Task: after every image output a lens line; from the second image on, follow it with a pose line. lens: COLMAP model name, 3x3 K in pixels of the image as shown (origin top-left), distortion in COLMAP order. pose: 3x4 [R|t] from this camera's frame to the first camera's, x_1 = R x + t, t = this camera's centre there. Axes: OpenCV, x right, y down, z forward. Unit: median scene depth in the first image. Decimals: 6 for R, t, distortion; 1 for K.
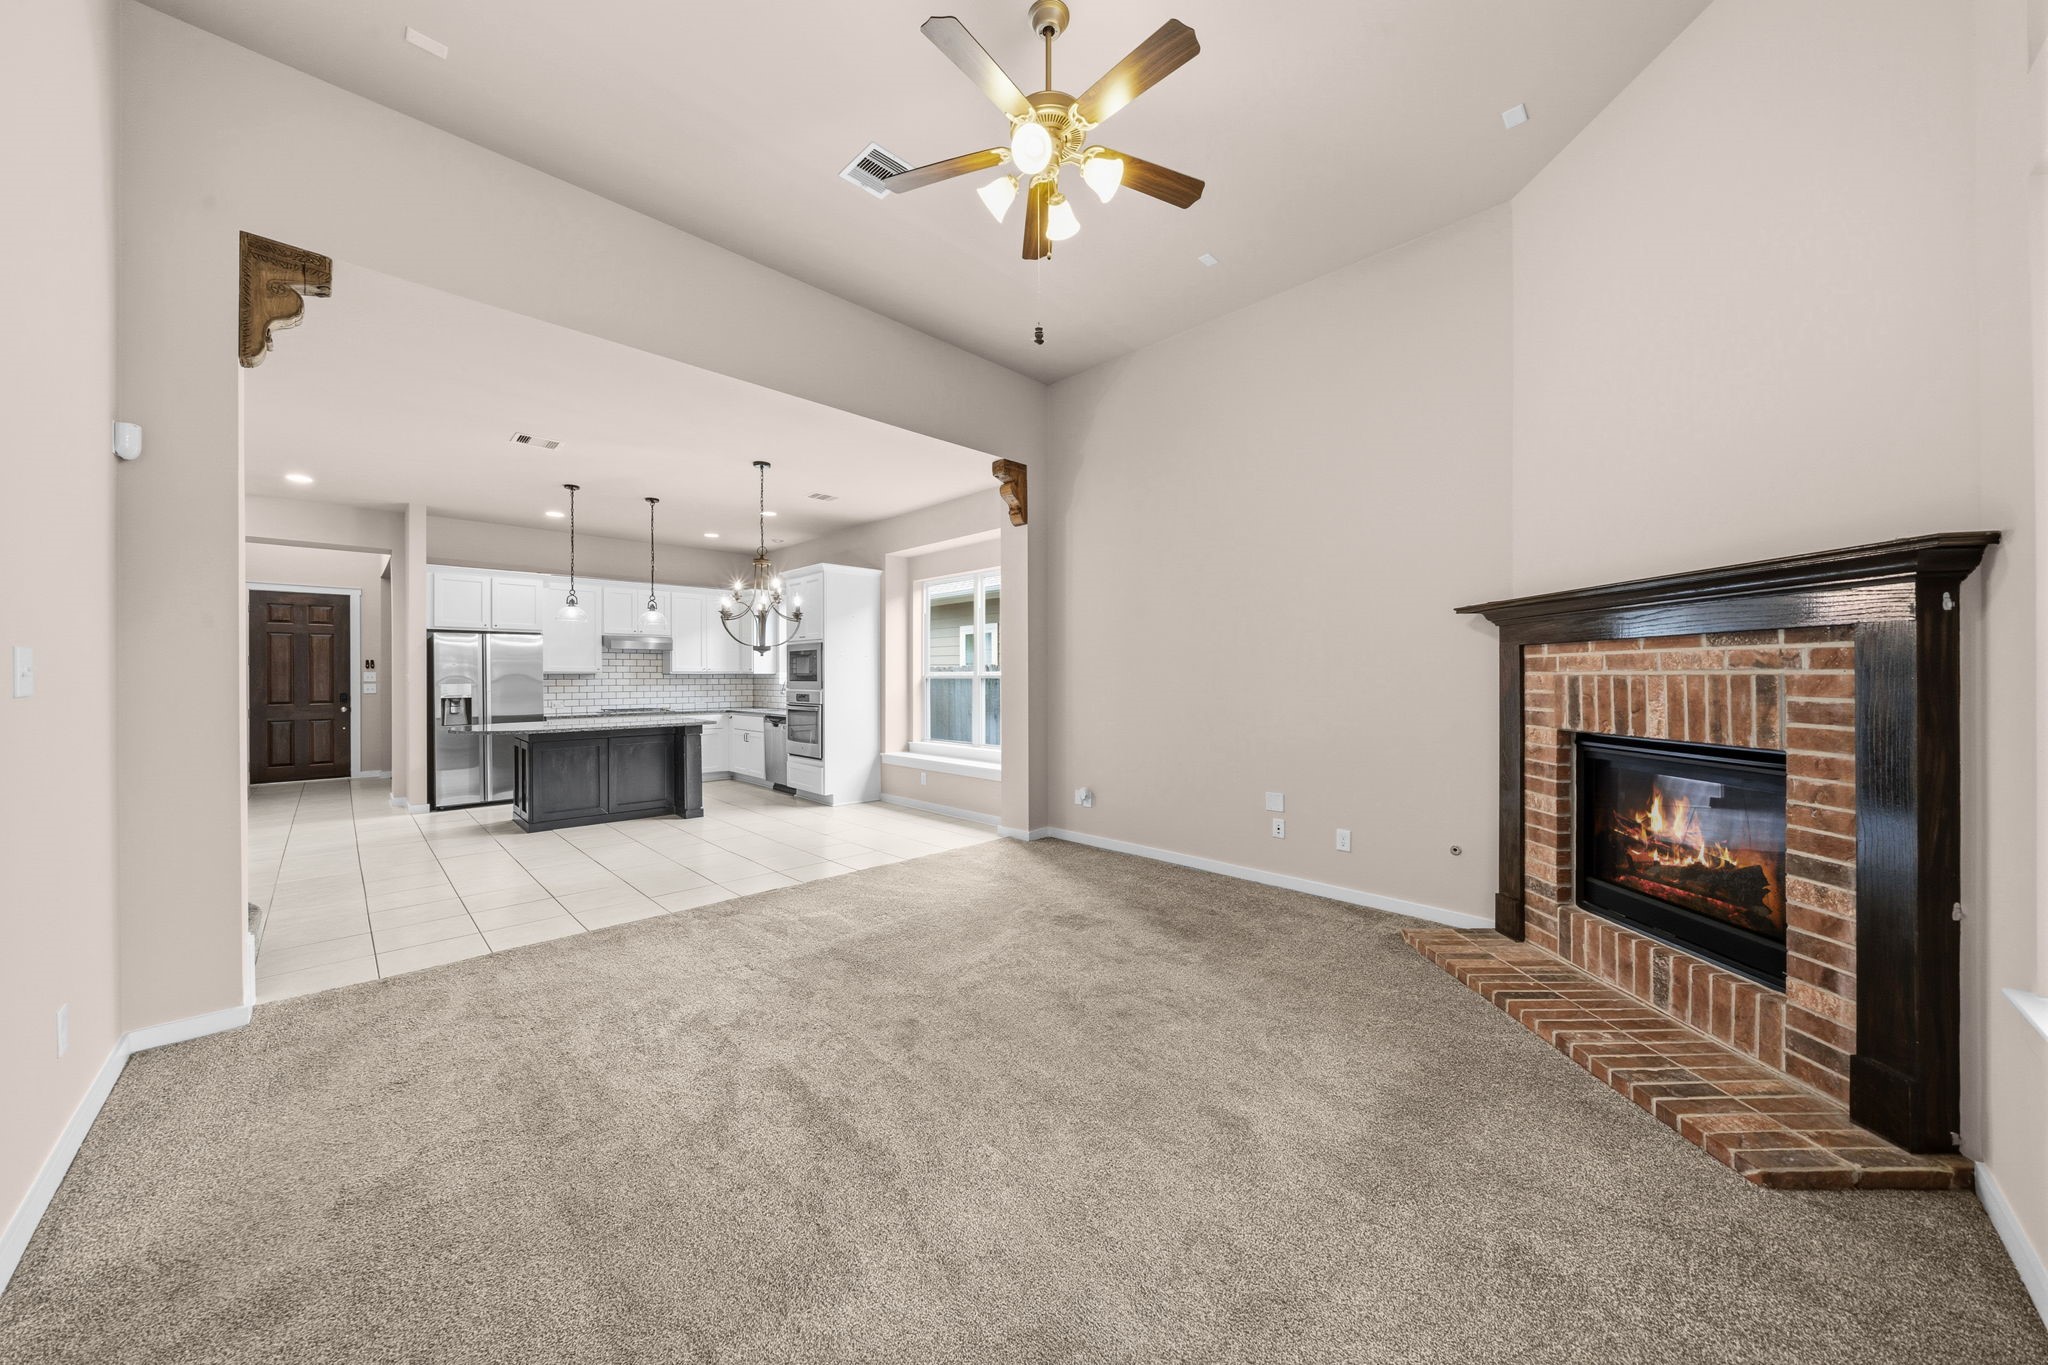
lens RADIAL K [[708.6, 0, 1032.9], [0, 708.6, 675.5], [0, 0, 1]] dist [-0.002977, -0.000282]
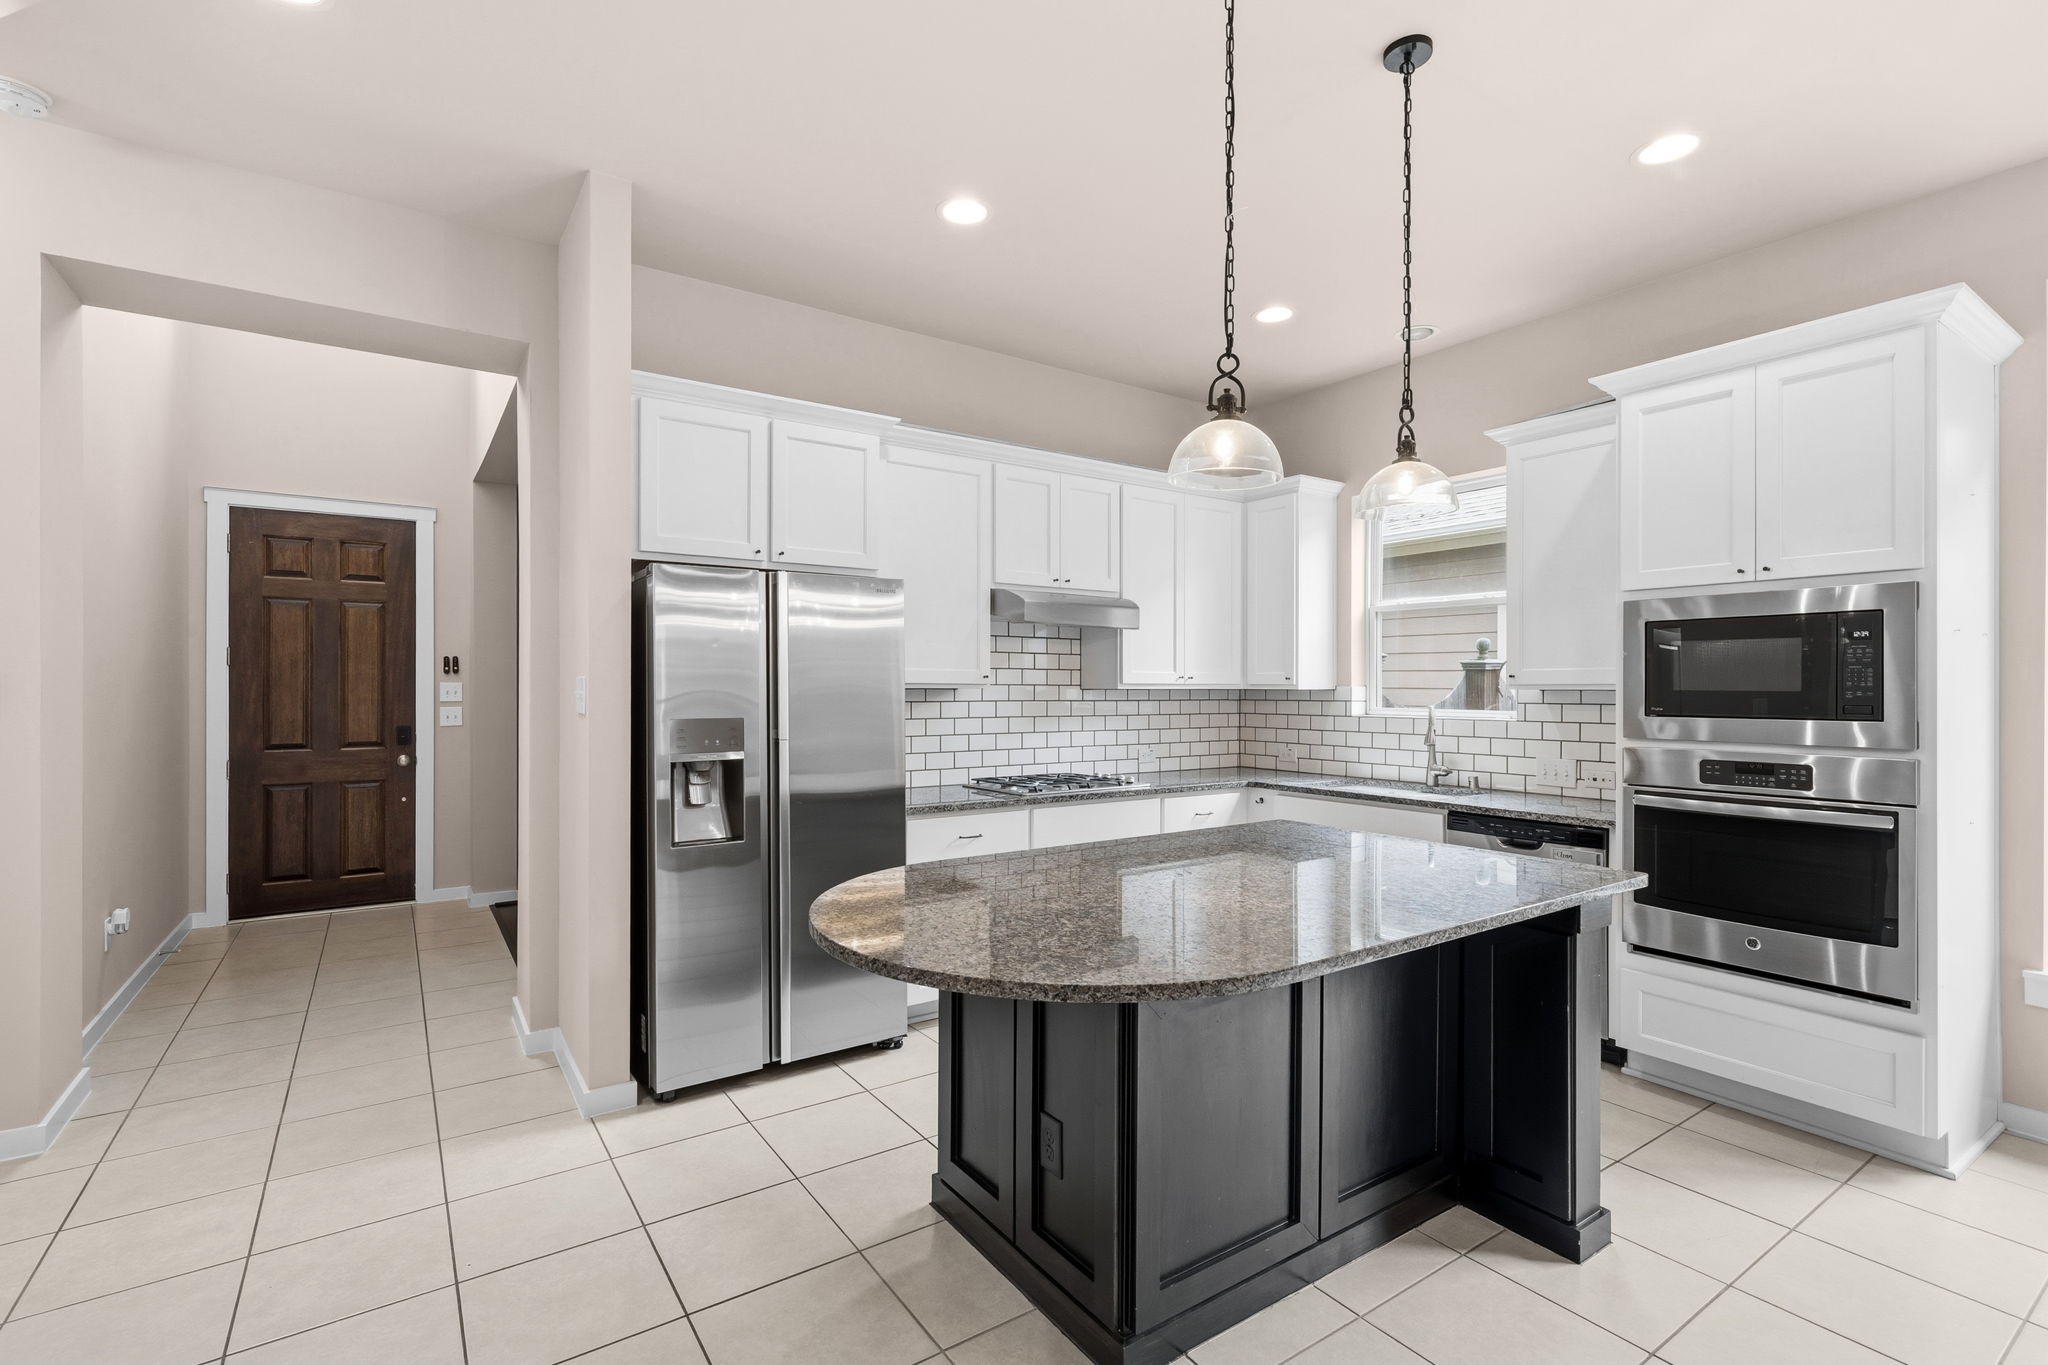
lens RADIAL K [[944.4, 0, 1026.0], [0, 944.4, 688.2], [0, 0, 1]] dist [0.004446, 0.000102]
pose [[0.983505, 0.005514, -0.180800, -0.543382], [-0.005506, 0.999985, 0.000545, -0.003320], [0.180800, 0.000459, 0.983520, 0.544404]]
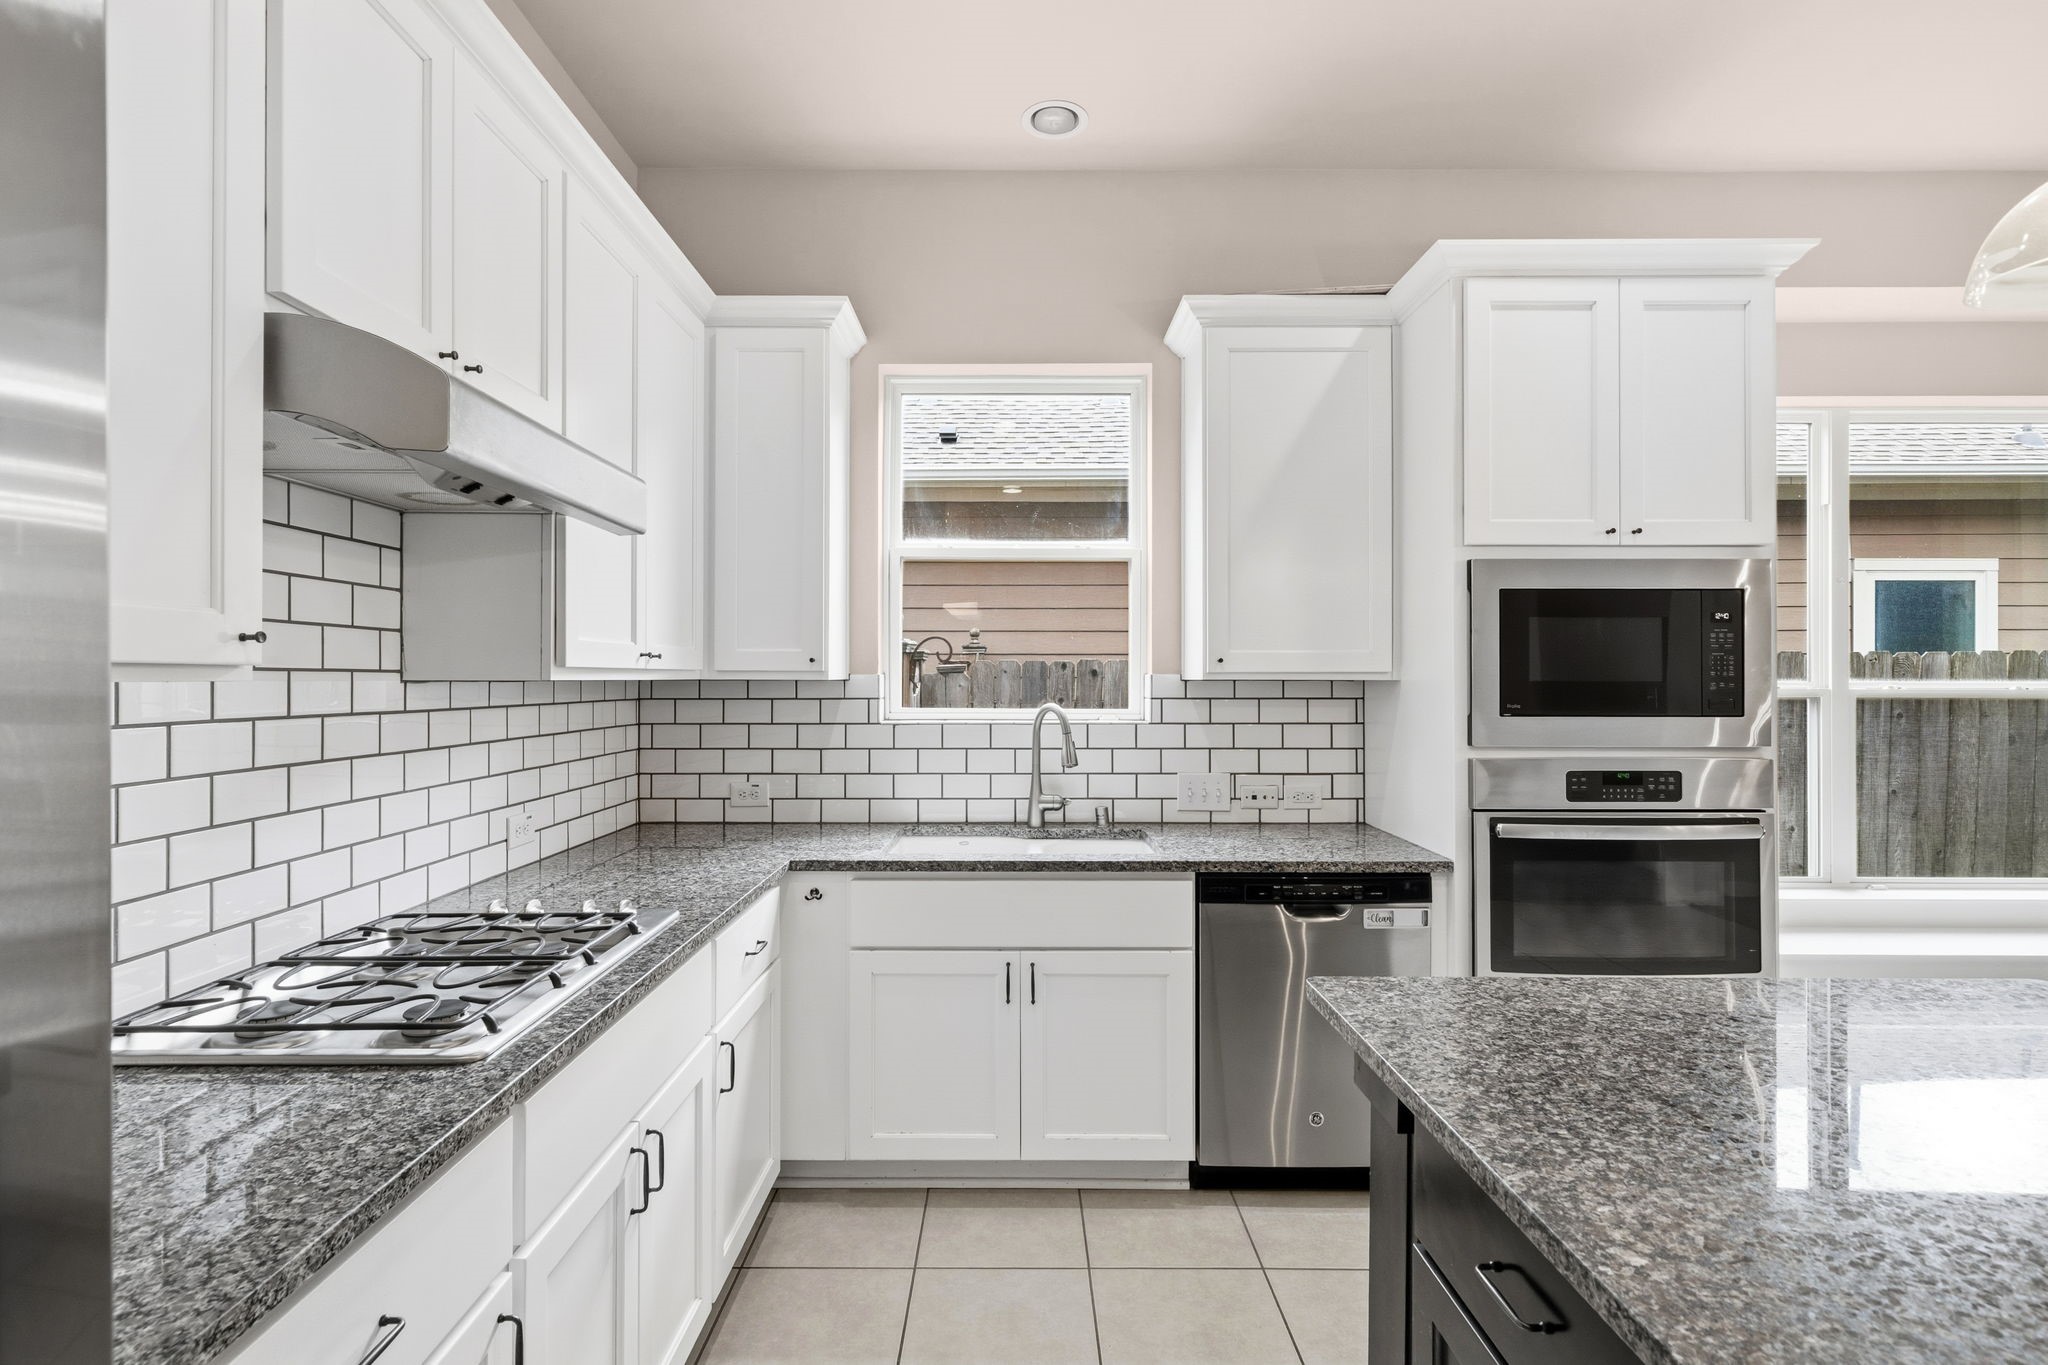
lens RADIAL K [[978.4, 0, 1009.2], [0, 978.4, 674.0], [0, 0, 1]] dist [0.004536, -0.000121]
pose [[0.705876, 0.006133, 0.708309, -0.692259], [-0.004185, 0.999981, -0.004488, -0.004009], [-0.708324, 0.000204, 0.705888, 0.898188]]
